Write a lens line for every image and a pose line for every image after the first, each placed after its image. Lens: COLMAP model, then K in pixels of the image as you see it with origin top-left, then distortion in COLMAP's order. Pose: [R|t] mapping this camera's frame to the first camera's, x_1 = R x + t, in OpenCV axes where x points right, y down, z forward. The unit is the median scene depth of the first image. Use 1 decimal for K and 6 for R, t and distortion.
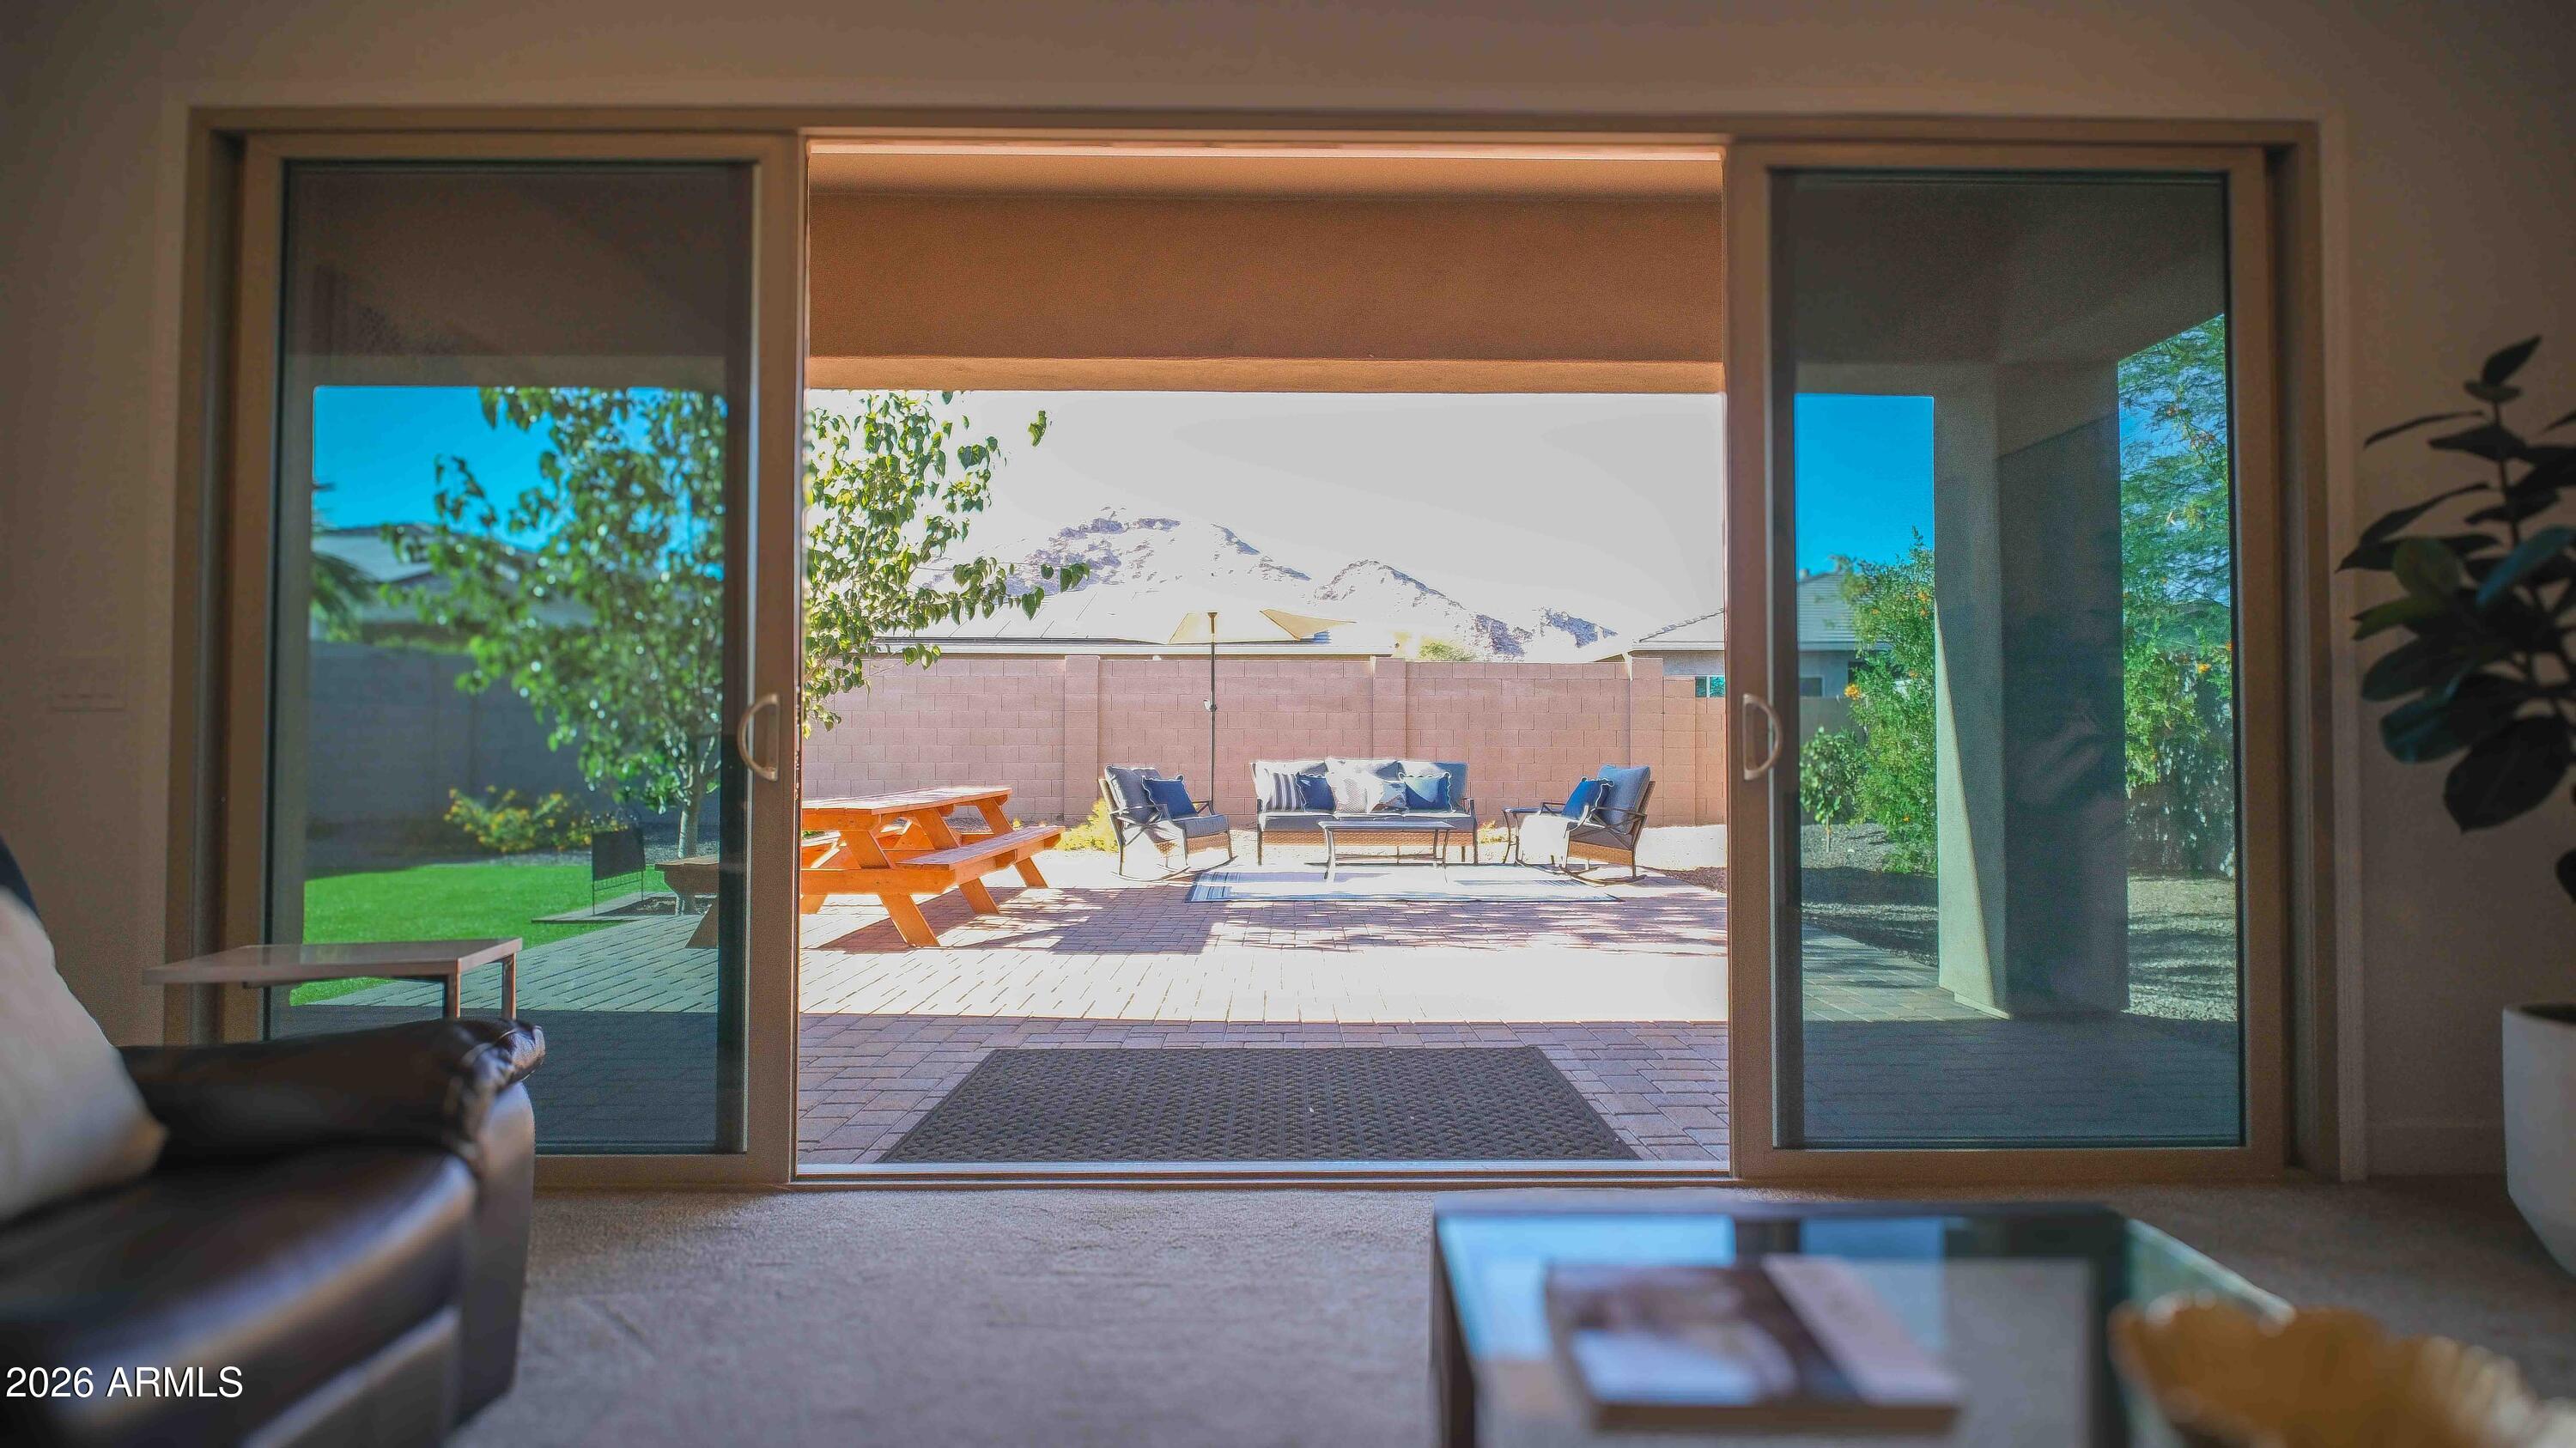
lens RADIAL K [[1213.1, 0, 1295.4], [0, 1213.1, 716.7], [0, 0, 1]] dist [-0.002805, -0.000899]
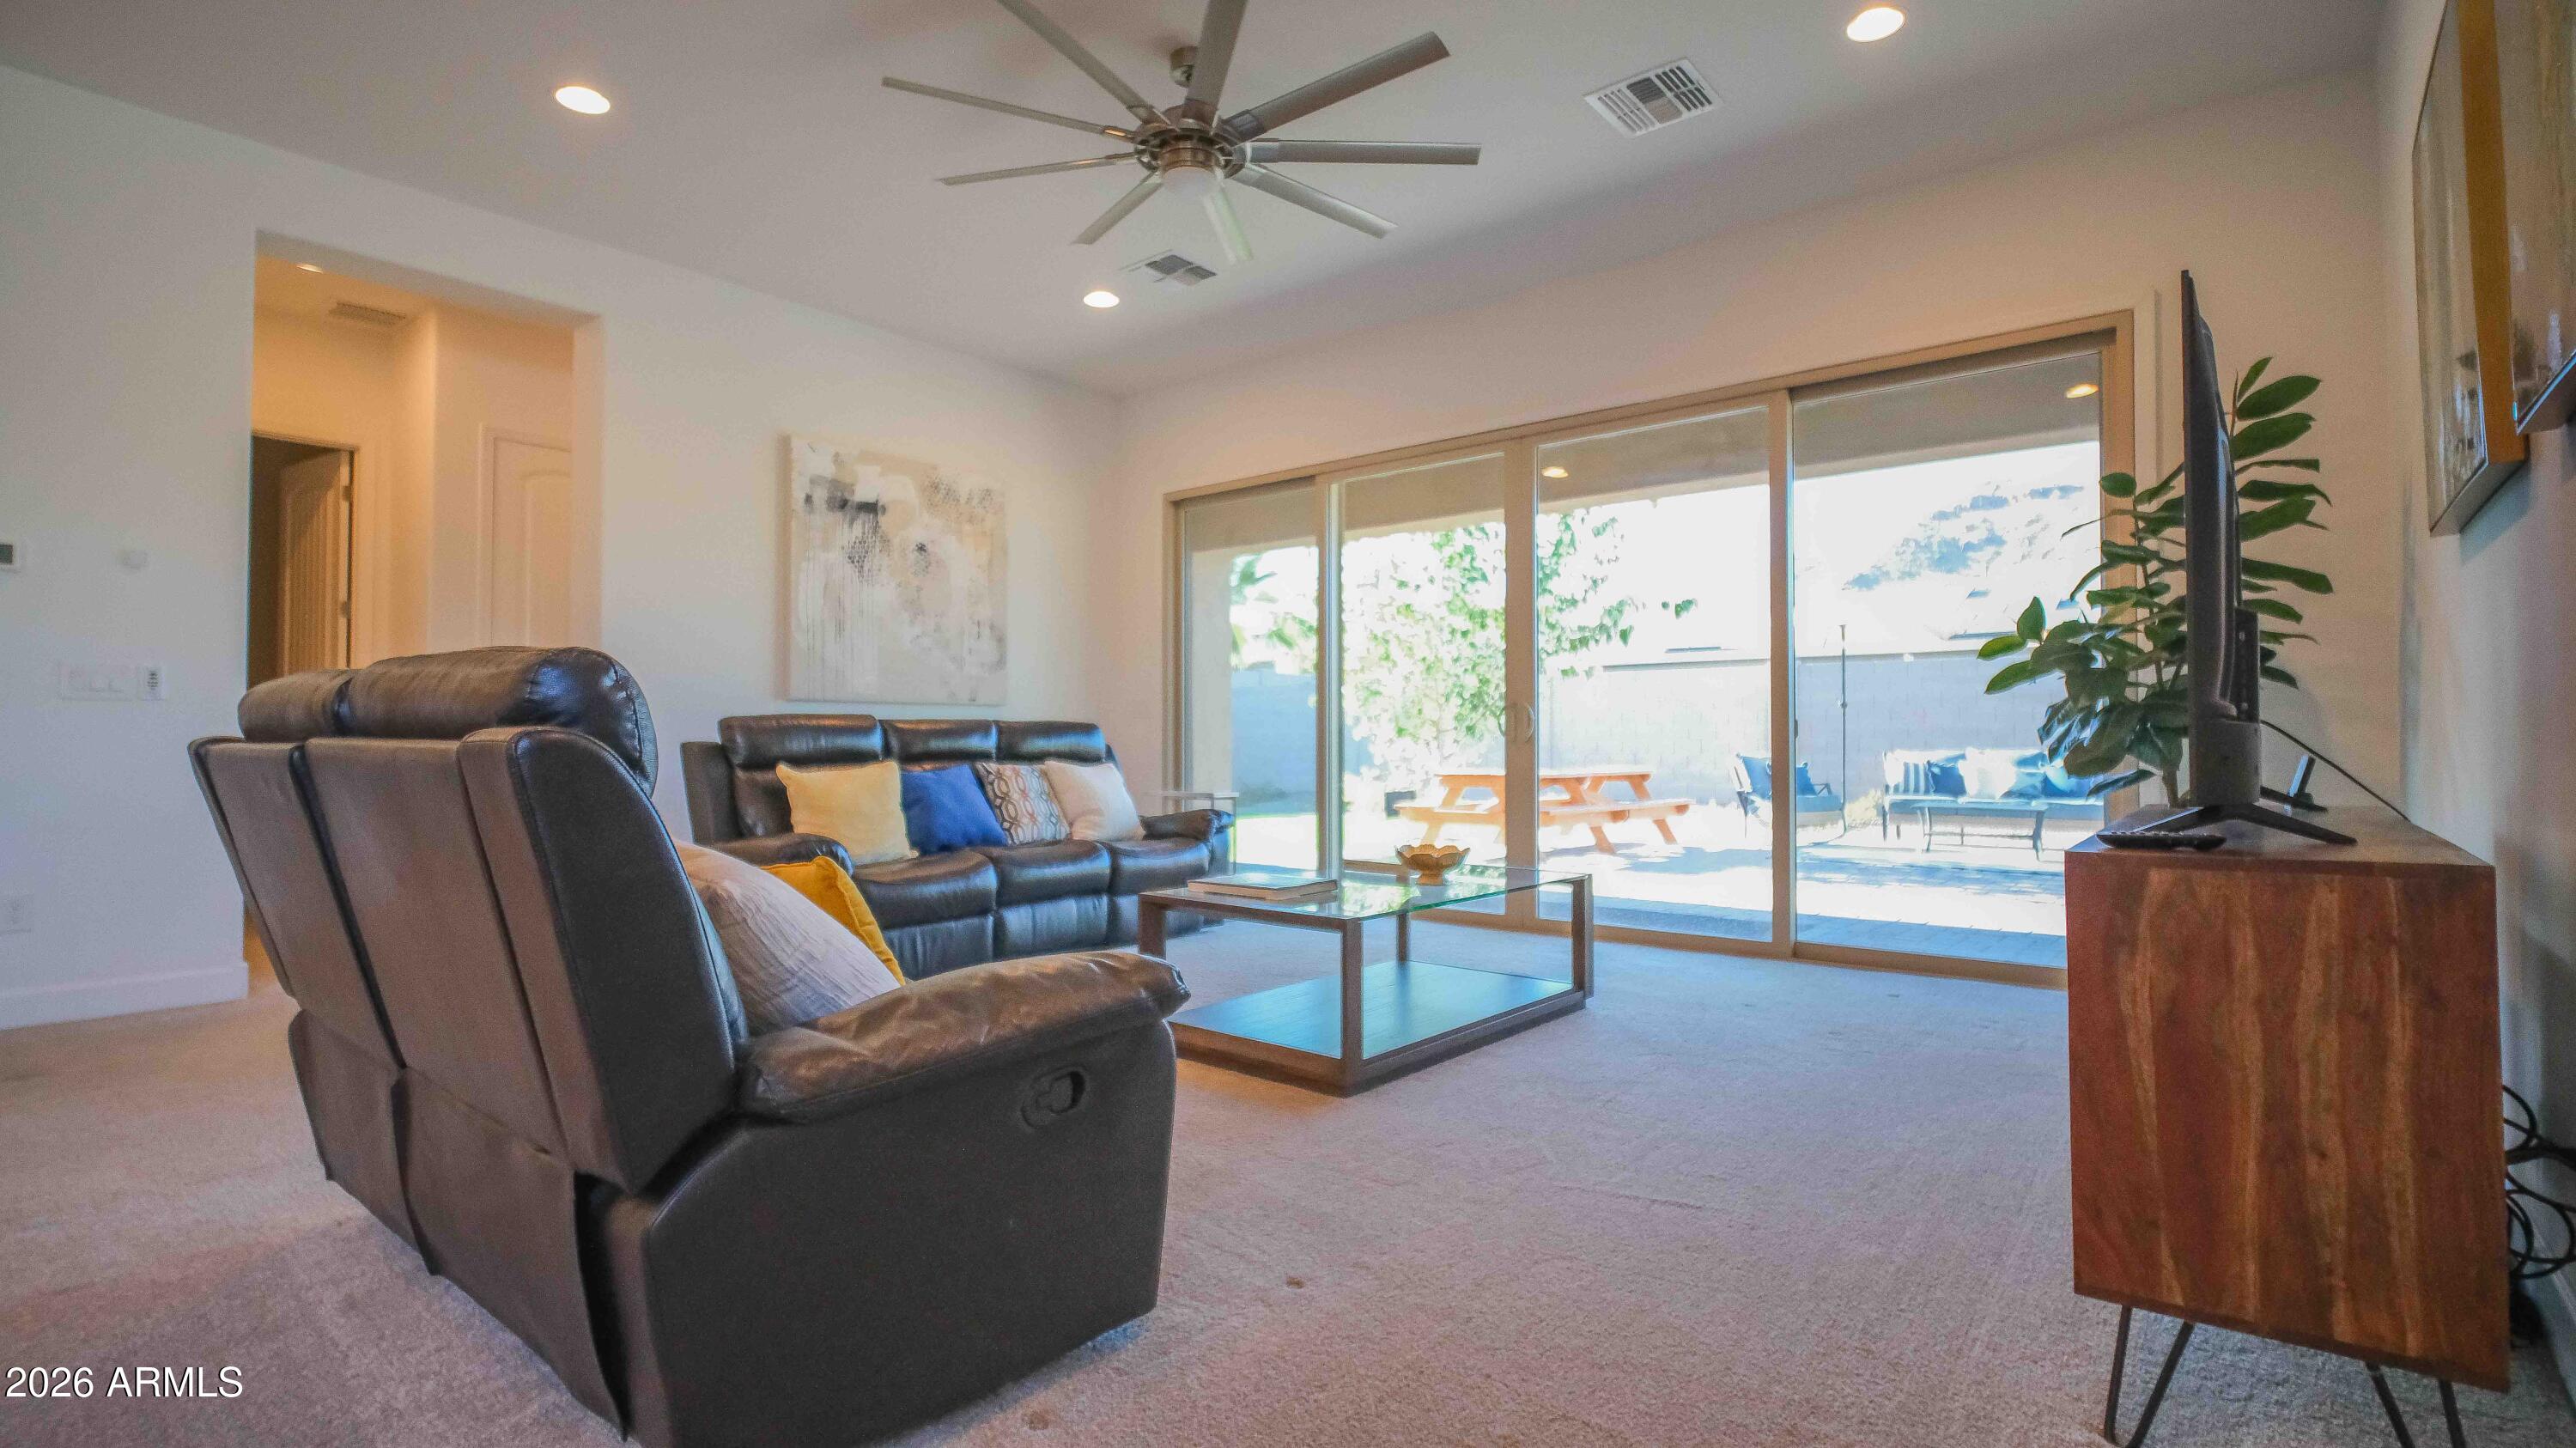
lens RADIAL K [[1213.1, 0, 1295.4], [0, 1213.1, 716.7], [0, 0, 1]] dist [-0.002805, -0.000899]
pose [[0.771881, -0.017099, -0.635537, 0.276917], [0.015218, 0.999849, -0.008417, 0.006190], [0.635585, -0.003175, 0.772025, -0.243321]]
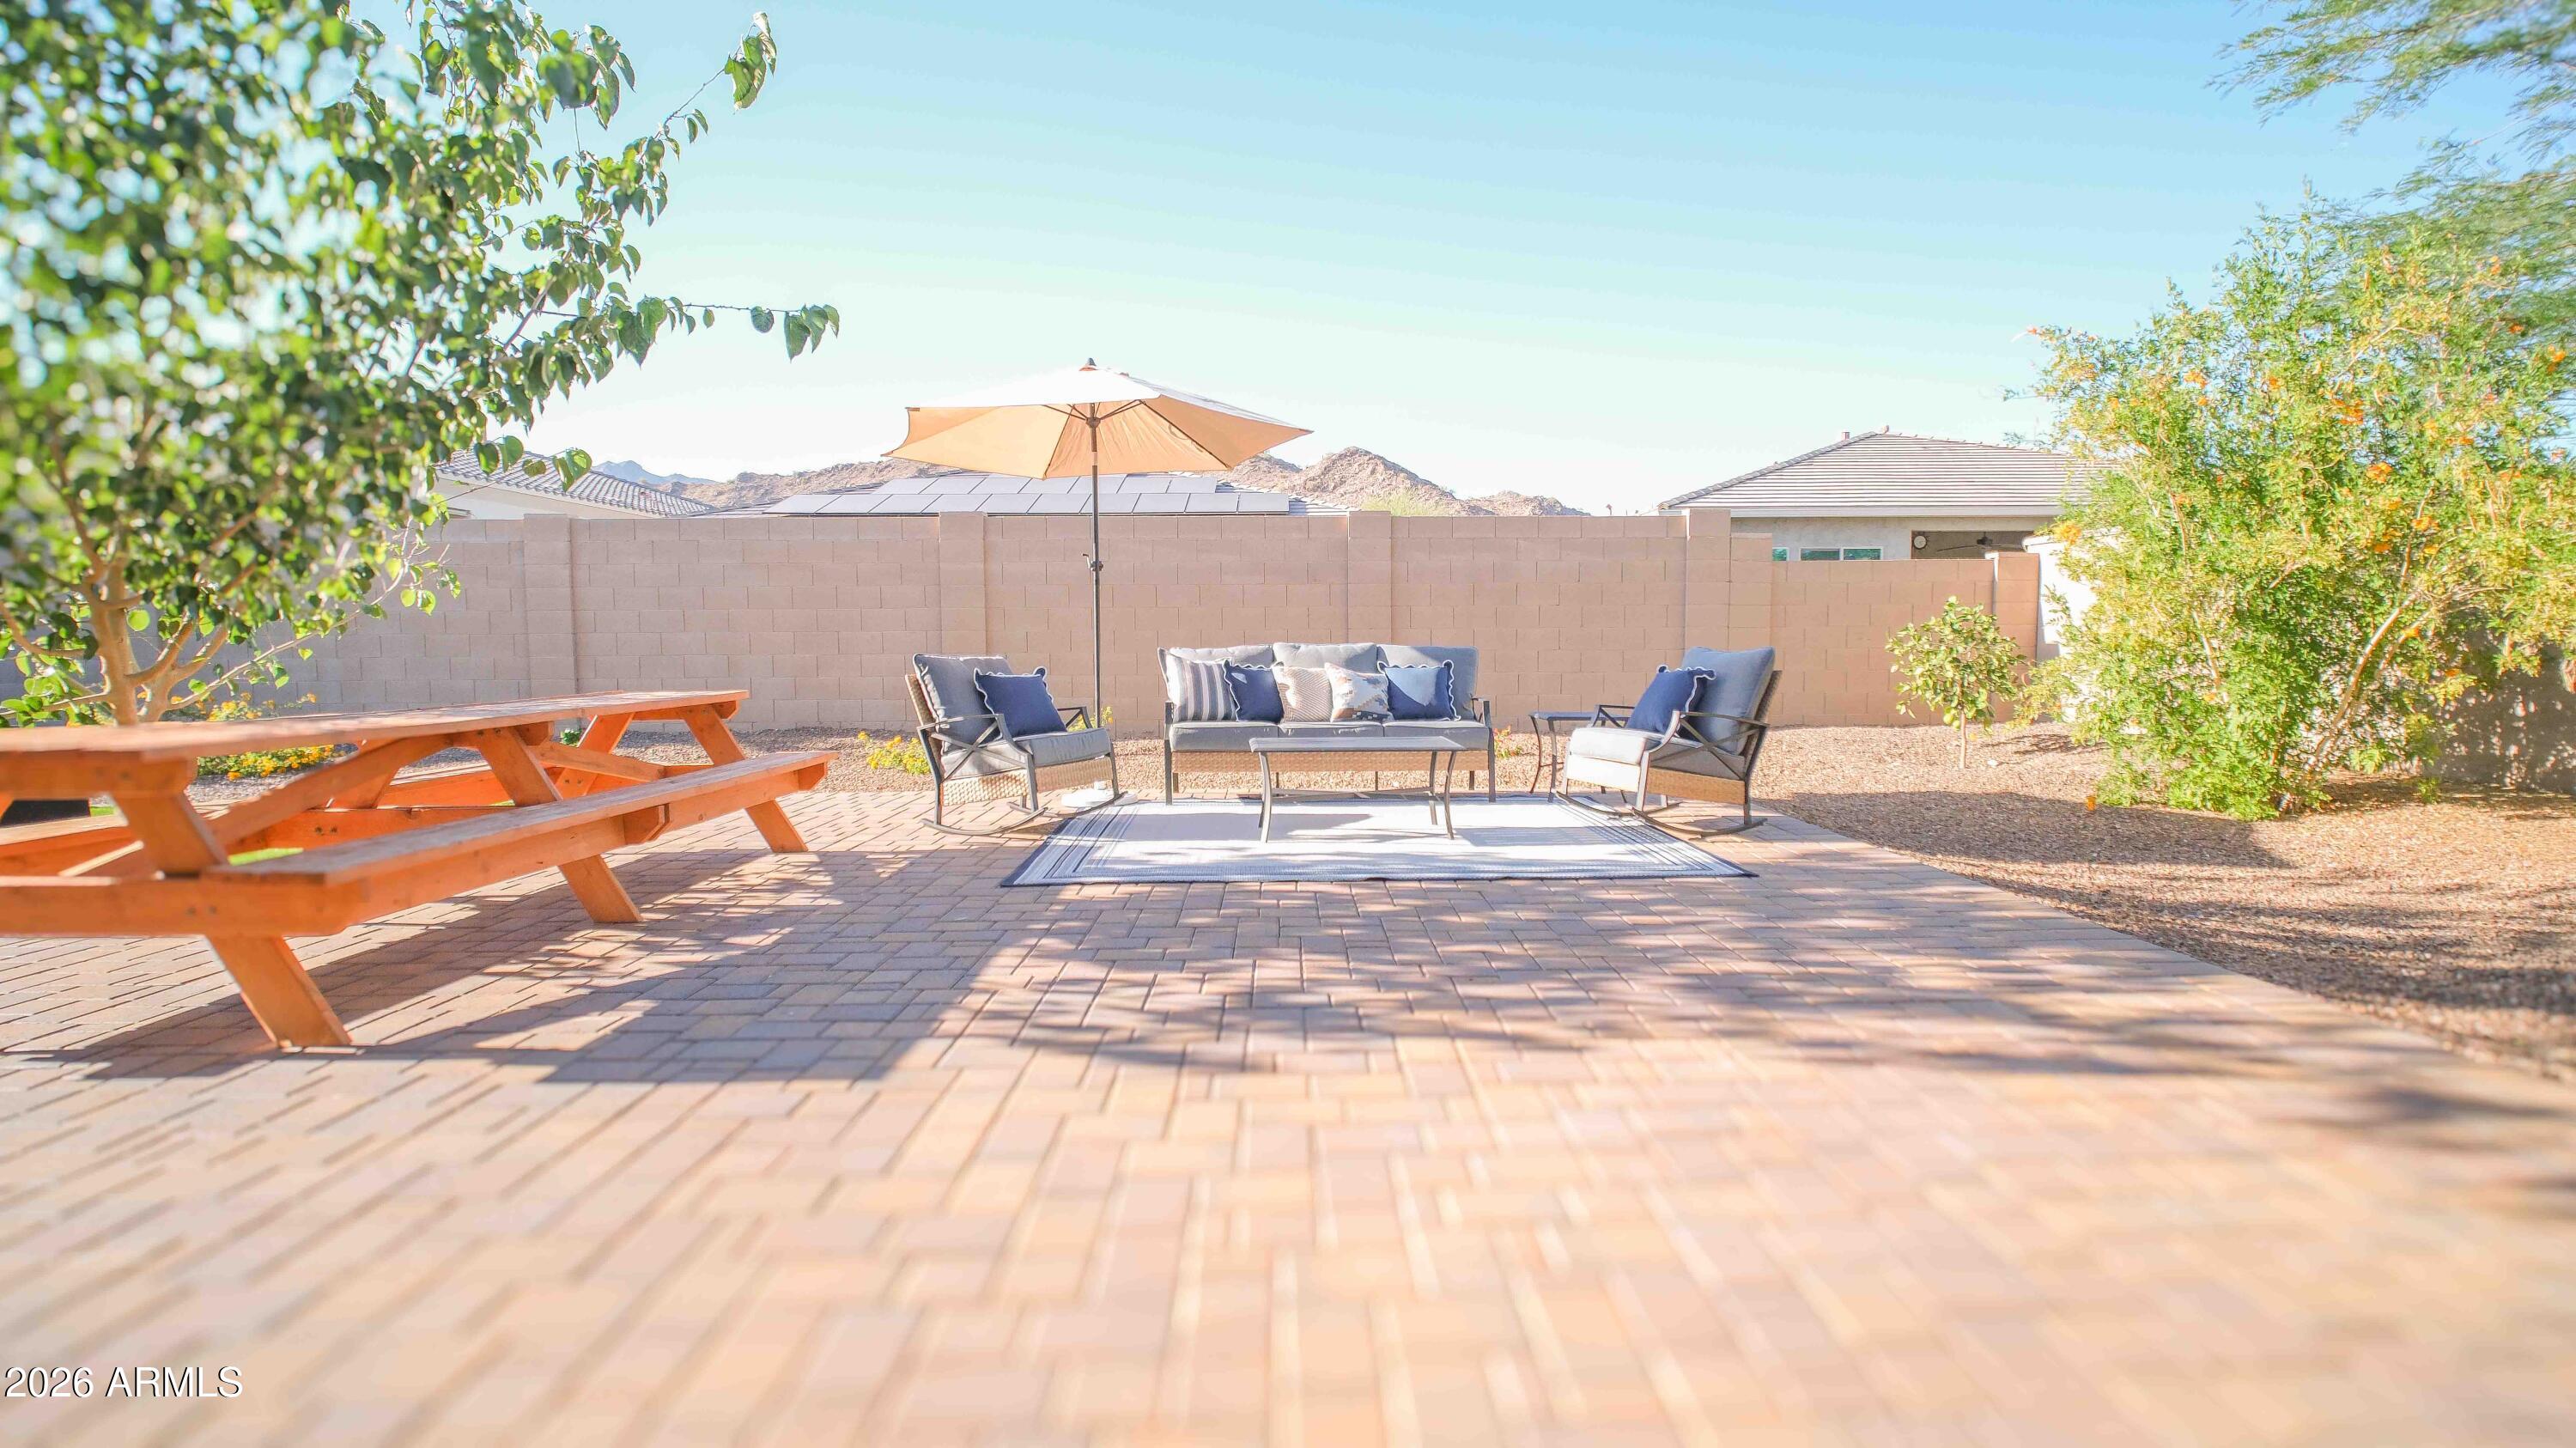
lens RADIAL K [[1202.0, 0, 1278.2], [0, 1202.0, 684.9], [0, 0, 1]] dist [0.012259, -0.000076]
pose [[0.999933, -0.008155, -0.008253, 0.037843], [0.008640, 0.998129, 0.060524, 0.019070], [0.007744, -0.060592, 0.998133, 0.354425]]
